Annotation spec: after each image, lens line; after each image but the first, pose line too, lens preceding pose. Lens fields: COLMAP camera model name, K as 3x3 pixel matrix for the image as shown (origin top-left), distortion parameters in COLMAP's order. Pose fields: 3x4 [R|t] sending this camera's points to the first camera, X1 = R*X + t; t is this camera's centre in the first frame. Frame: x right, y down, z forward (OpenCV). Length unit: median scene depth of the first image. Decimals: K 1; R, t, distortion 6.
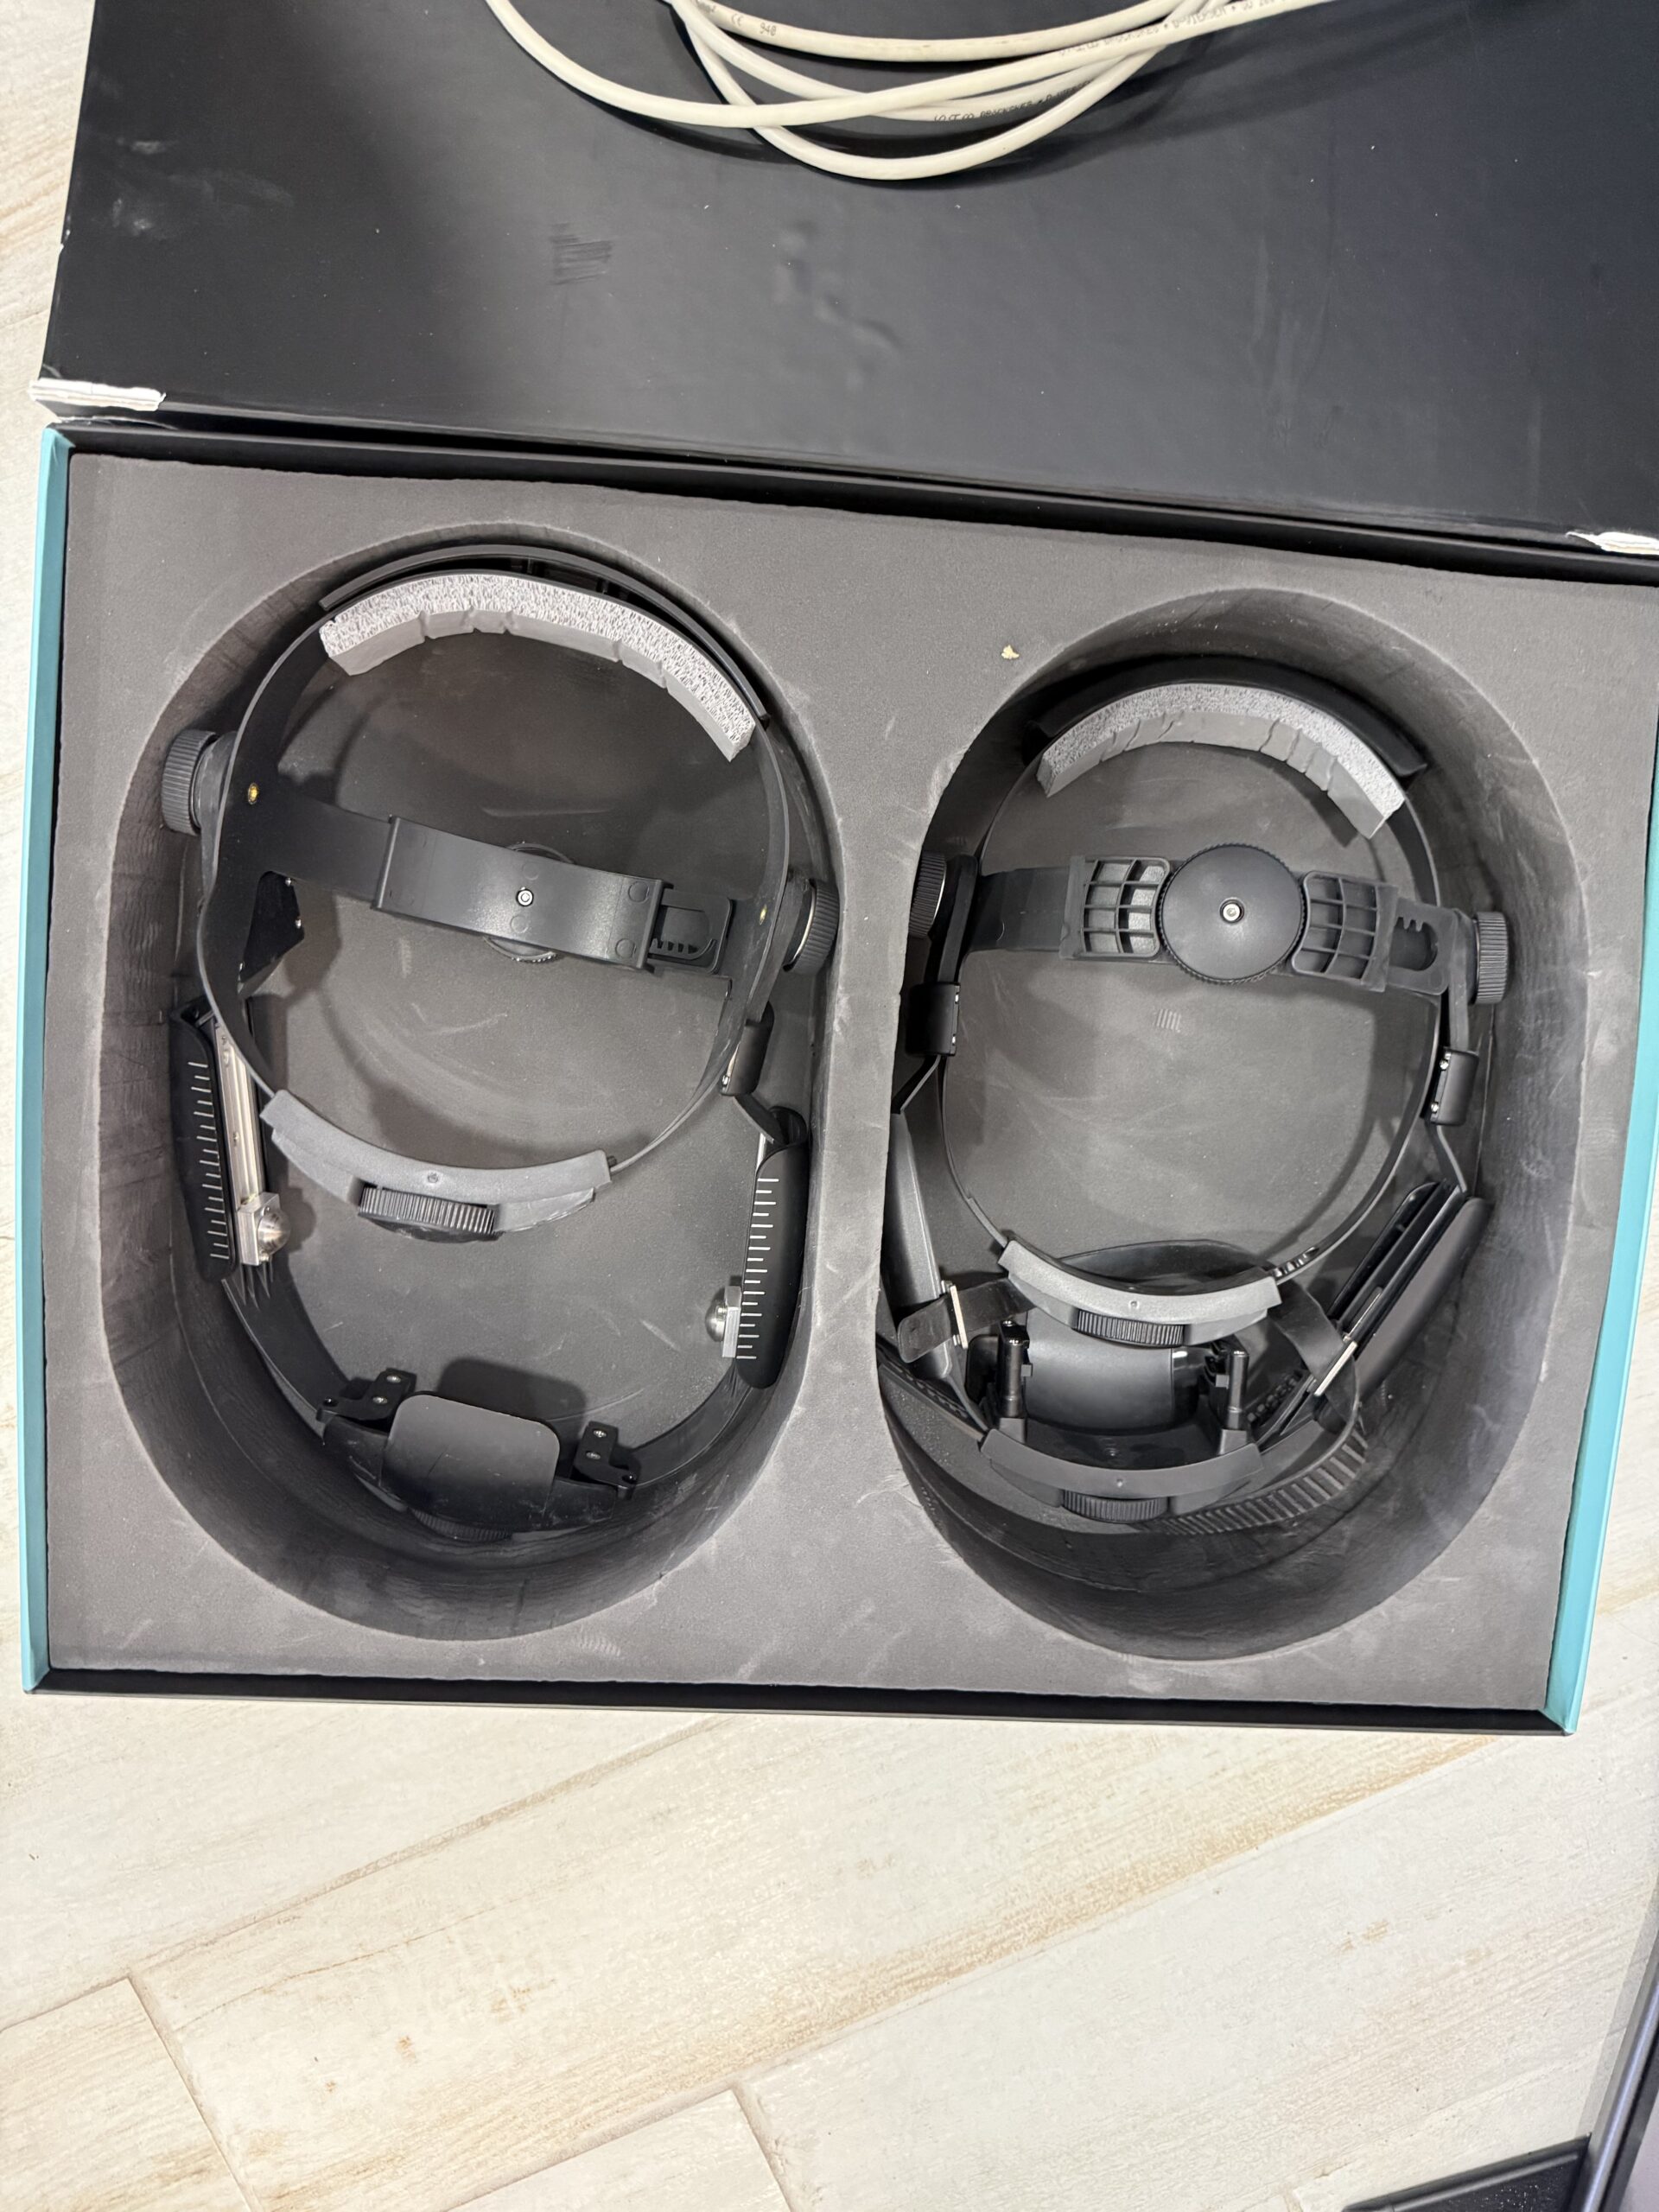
lens RADIAL K [[1587.2, 0, 816.7], [0, 1587.2, 1111.4], [0, 0, 1]] dist [-0.008467, -0.007354]
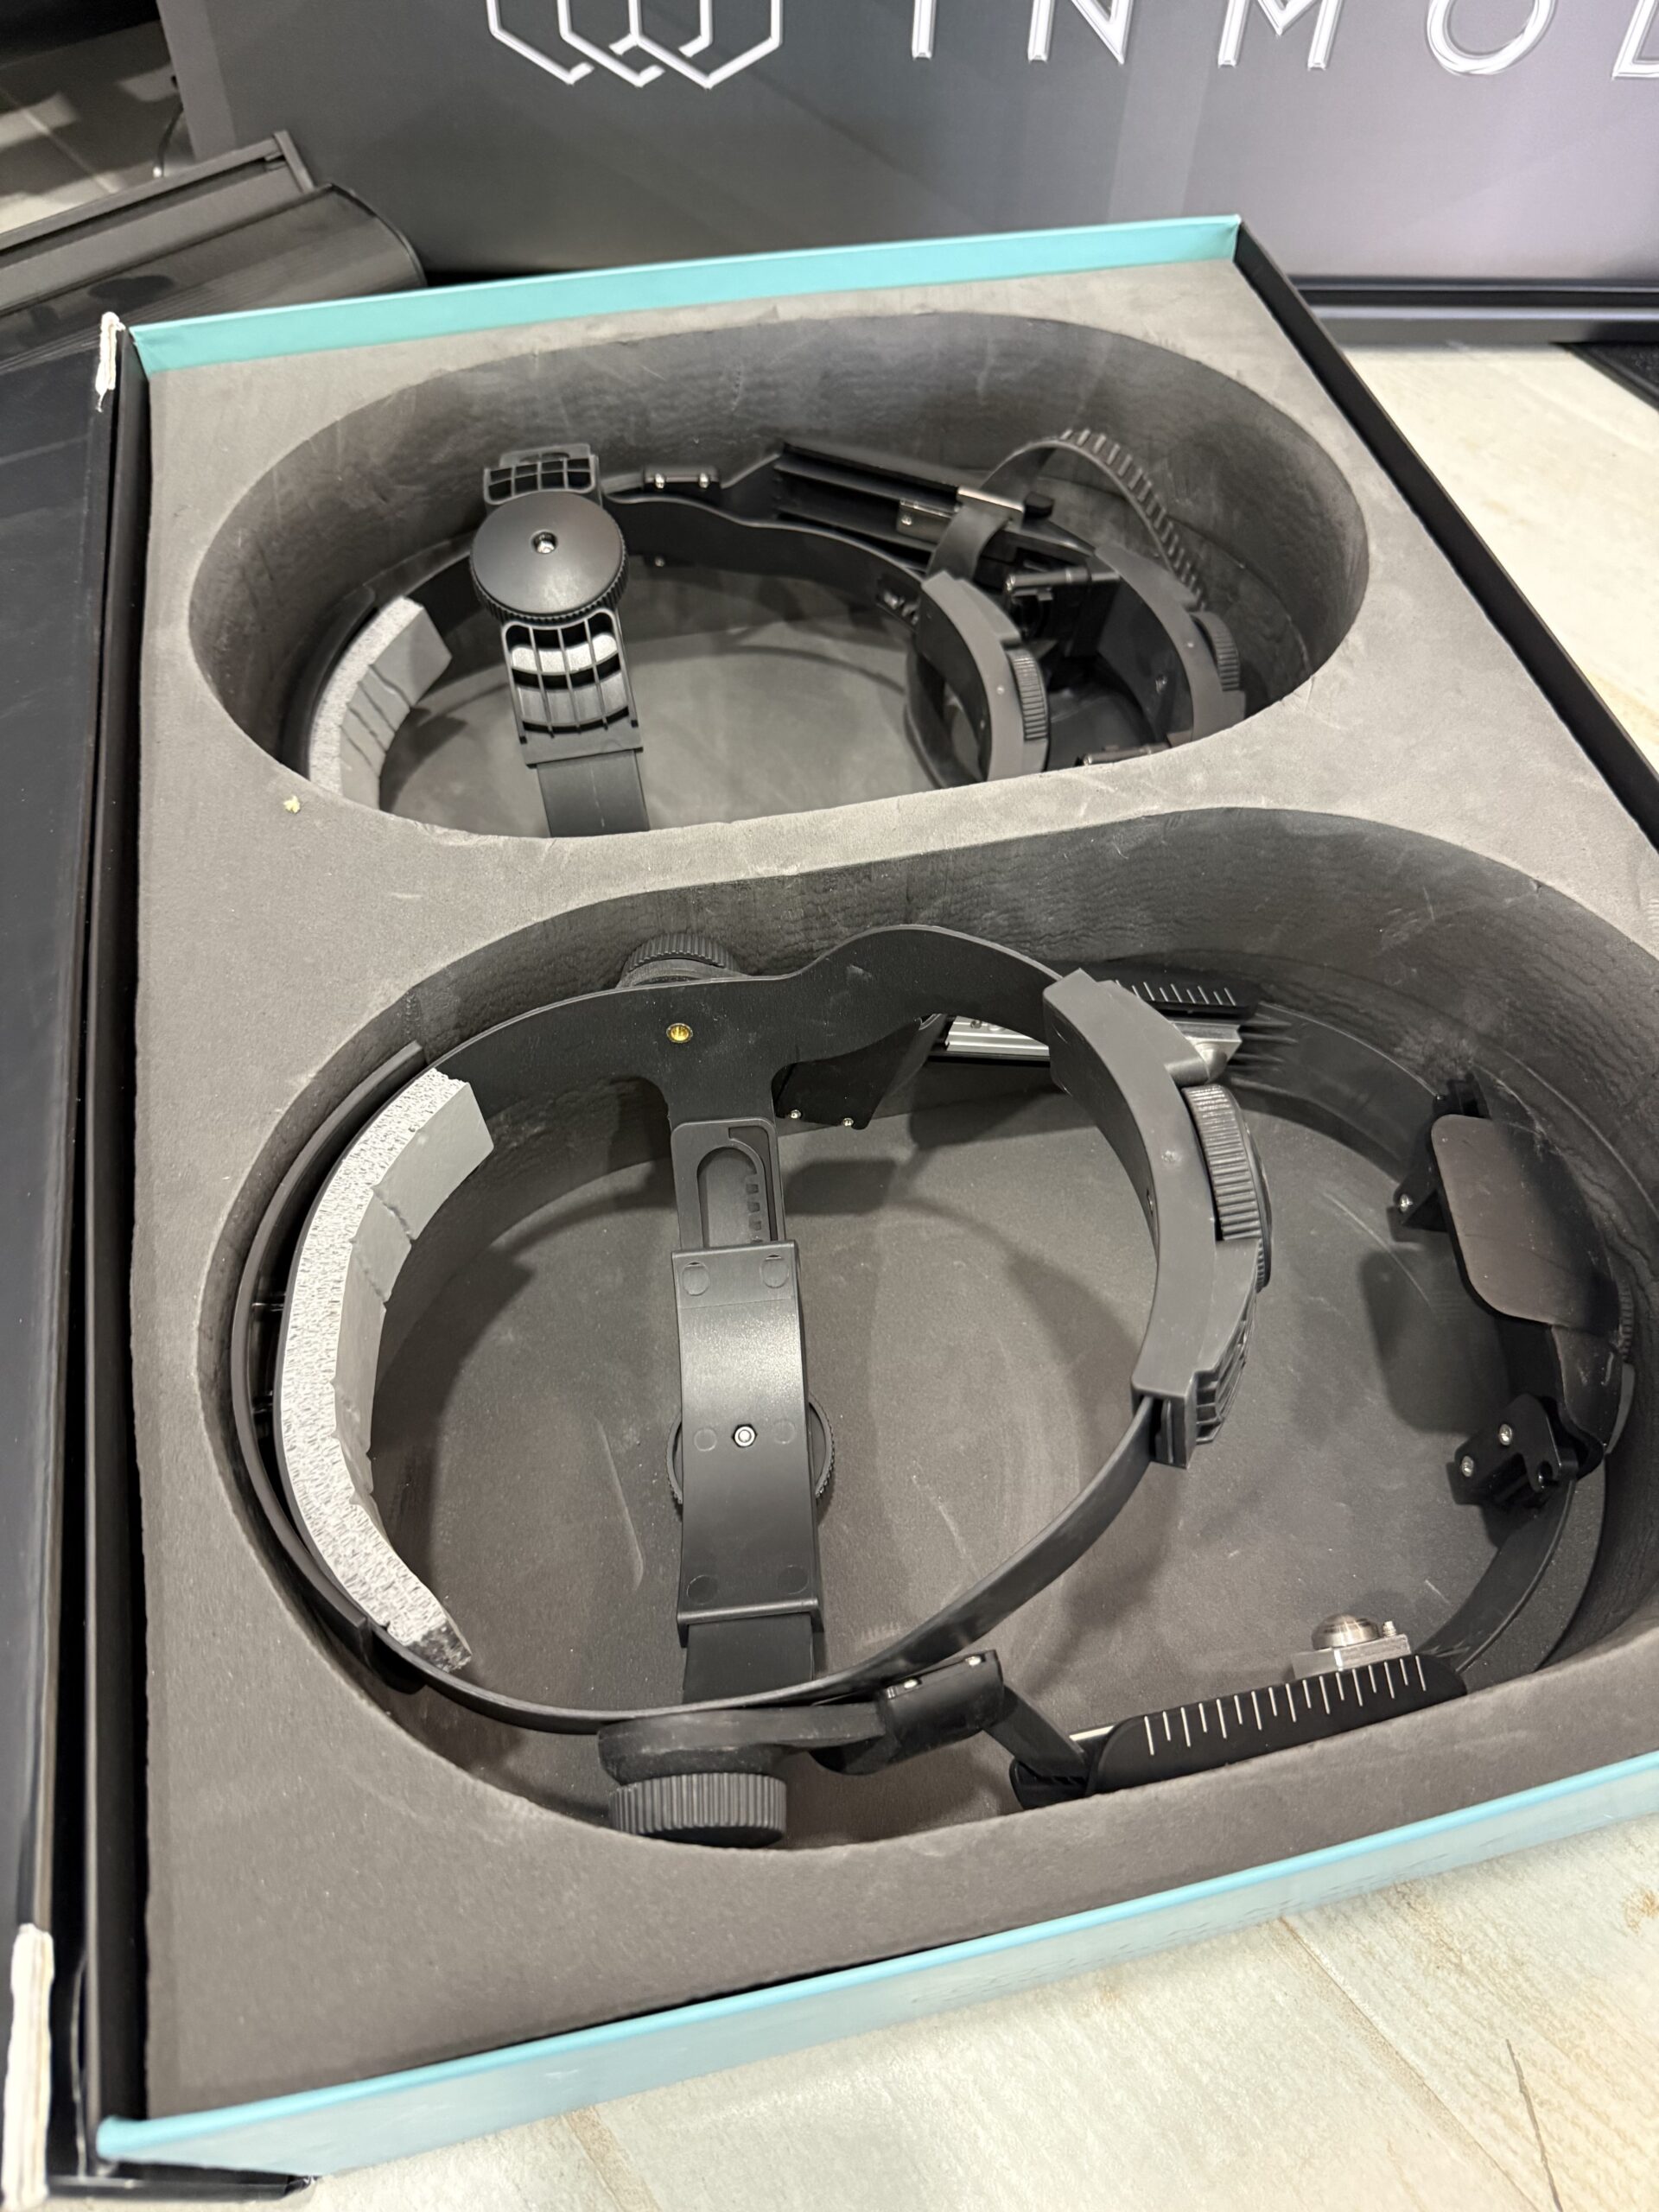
lens RADIAL K [[1587.2, 0, 816.7], [0, 1587.2, 1111.4], [0, 0, 1]] dist [-0.008467, -0.007354]
pose [[-0.286826, -0.836686, 0.466570, -0.445115], [0.955746, -0.283183, 0.079725, -0.133531], [0.065420, 0.468790, 0.880884, 0.351063]]
